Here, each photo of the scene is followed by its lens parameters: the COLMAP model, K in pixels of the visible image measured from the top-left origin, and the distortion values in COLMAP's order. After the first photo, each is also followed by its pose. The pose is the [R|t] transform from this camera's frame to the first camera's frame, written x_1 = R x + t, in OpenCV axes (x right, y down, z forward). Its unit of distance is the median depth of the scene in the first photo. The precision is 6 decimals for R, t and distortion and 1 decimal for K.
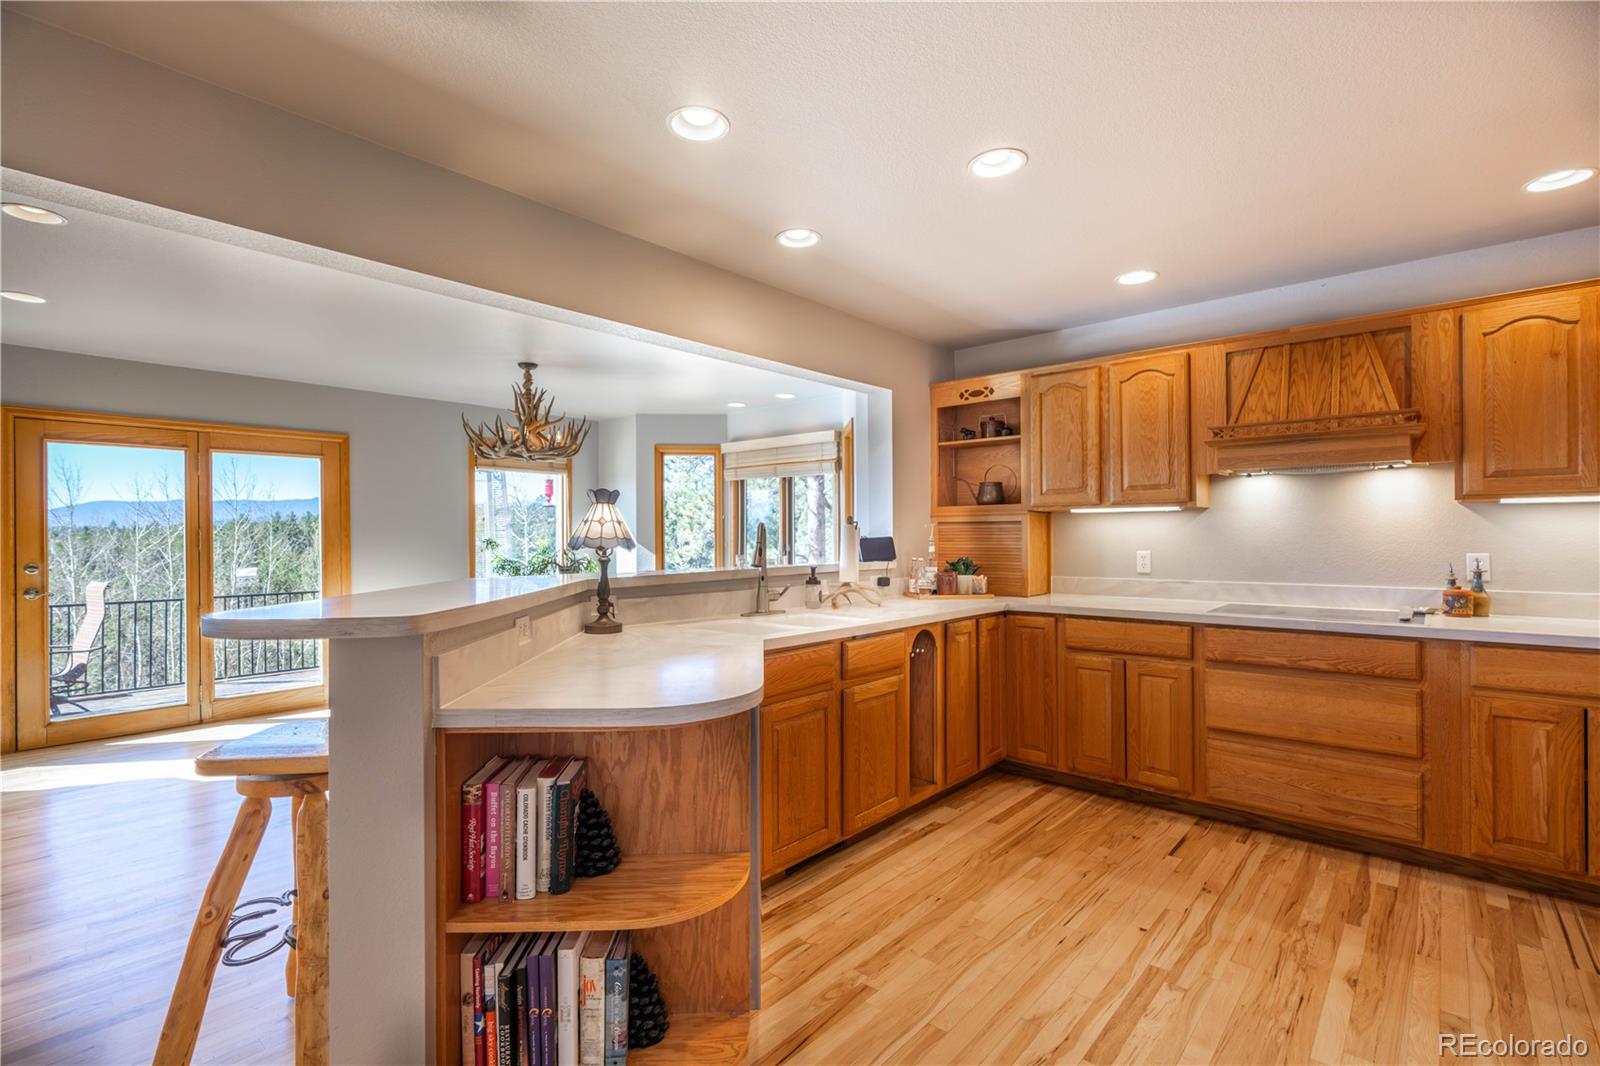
lens RADIAL K [[722.2, 0, 801.5], [0, 722.2, 541.3], [0, 0, 1]] dist [-0.002241, -0.000198]
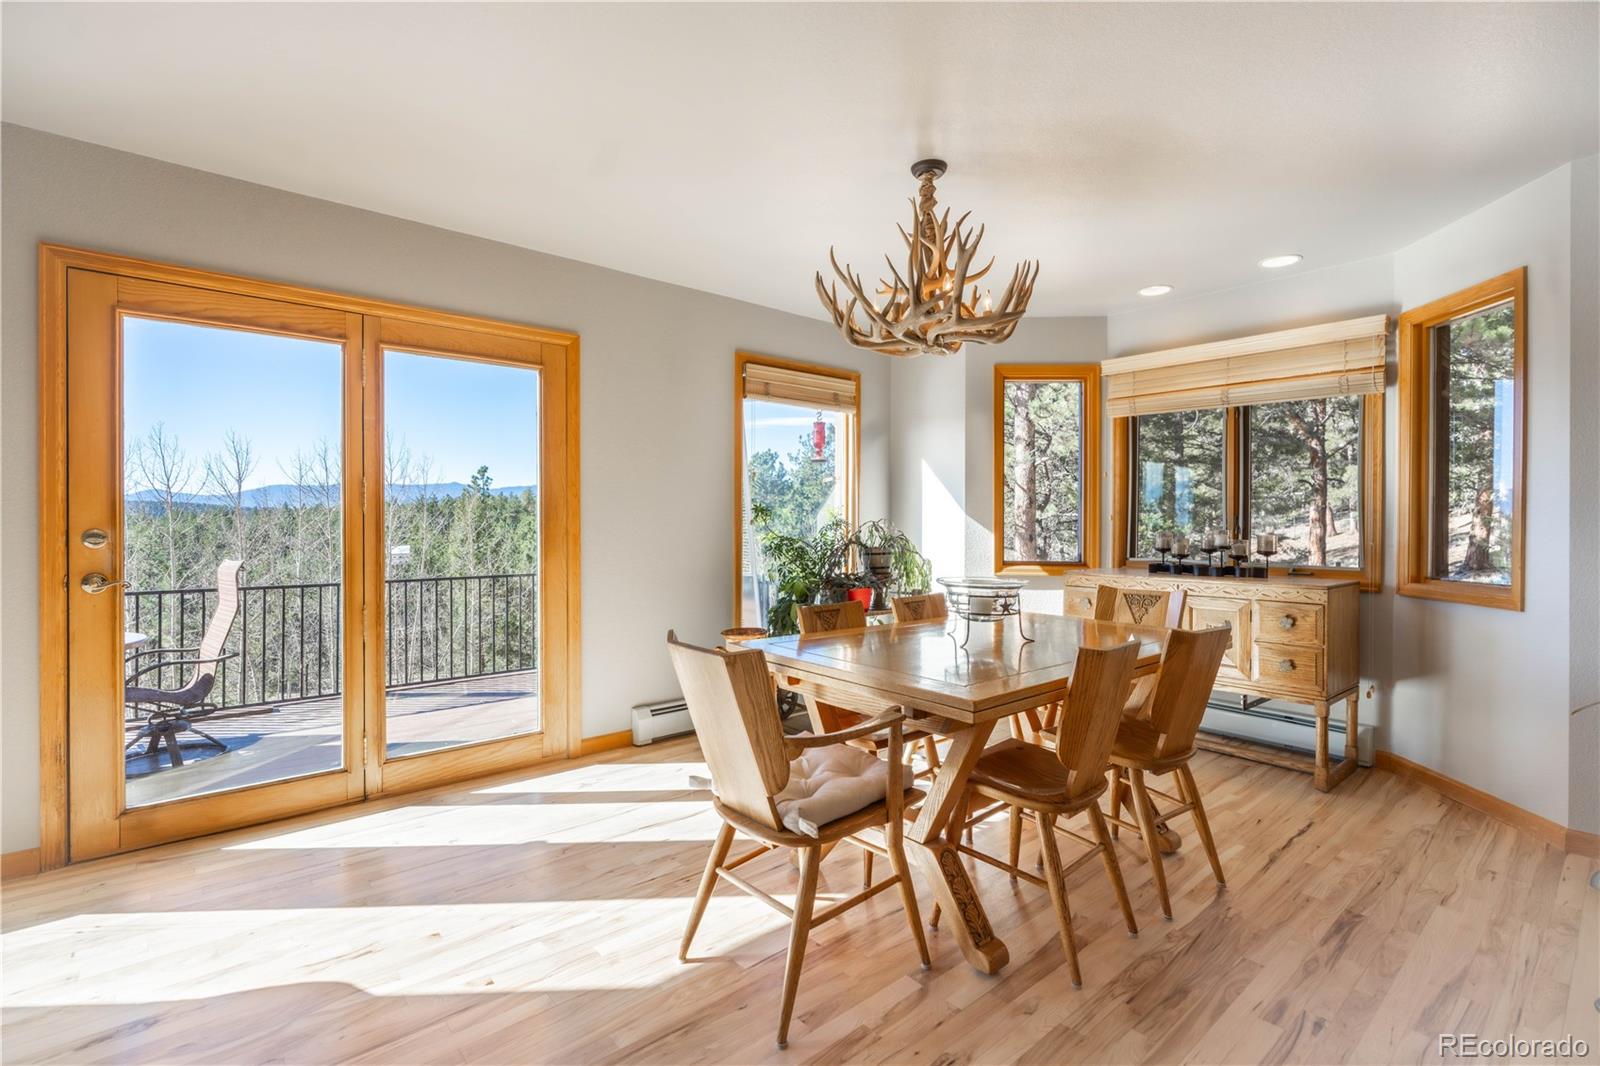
lens RADIAL K [[727.4, 0, 825.2], [0, 727.4, 528.1], [0, 0, 1]] dist [-0.015052, 0.000596]
pose [[0.992784, 0.010013, -0.119501, -0.441529], [-0.009548, 0.999944, 0.004467, 0.022264], [0.119540, -0.003294, 0.992824, 0.519959]]
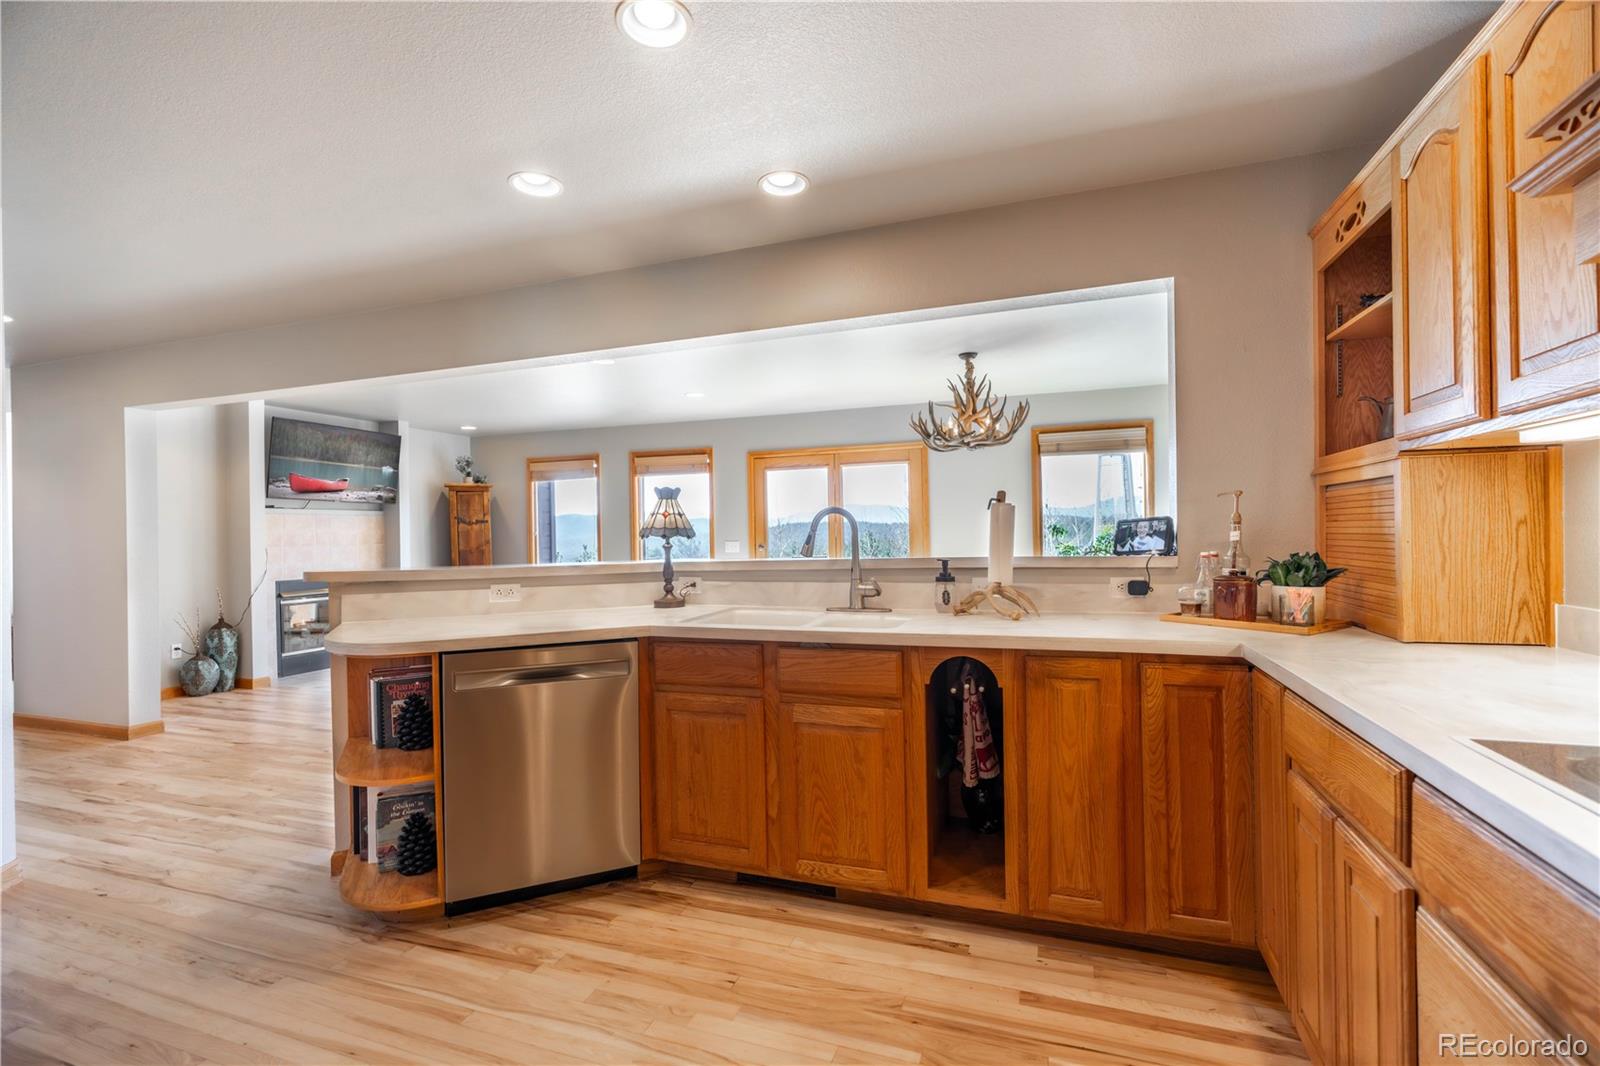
lens RADIAL K [[722.2, 0, 801.5], [0, 722.2, 541.3], [0, 0, 1]] dist [-0.002241, -0.000198]
pose [[0.382079, 0.007929, -0.924096, 0.543725], [0.012870, 0.999821, 0.013899, 0.002005], [0.924040, -0.017203, 0.381909, 0.446892]]
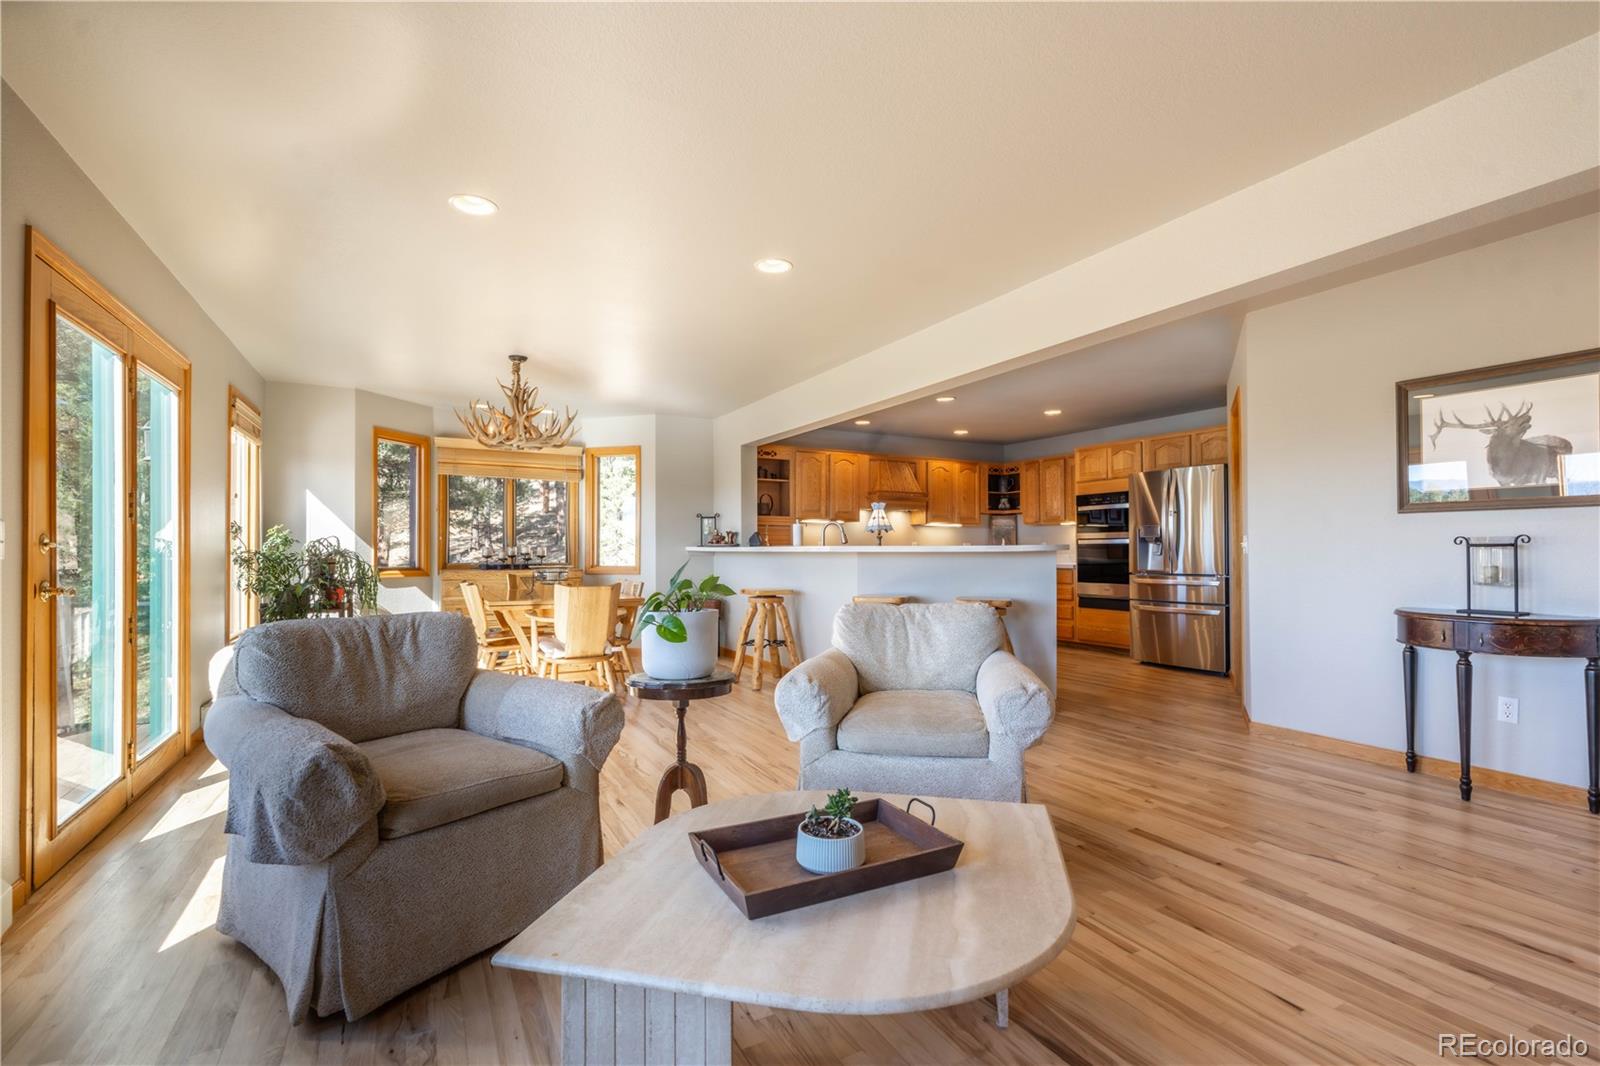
lens RADIAL K [[722.2, 0, 801.5], [0, 722.2, 541.3], [0, 0, 1]] dist [-0.002241, -0.000198]
pose [[0.331696, 0.015752, 0.943255, -1.409919], [0.005239, 0.999814, -0.018538, 0.049982], [-0.943372, 0.011090, 0.331552, 0.299090]]
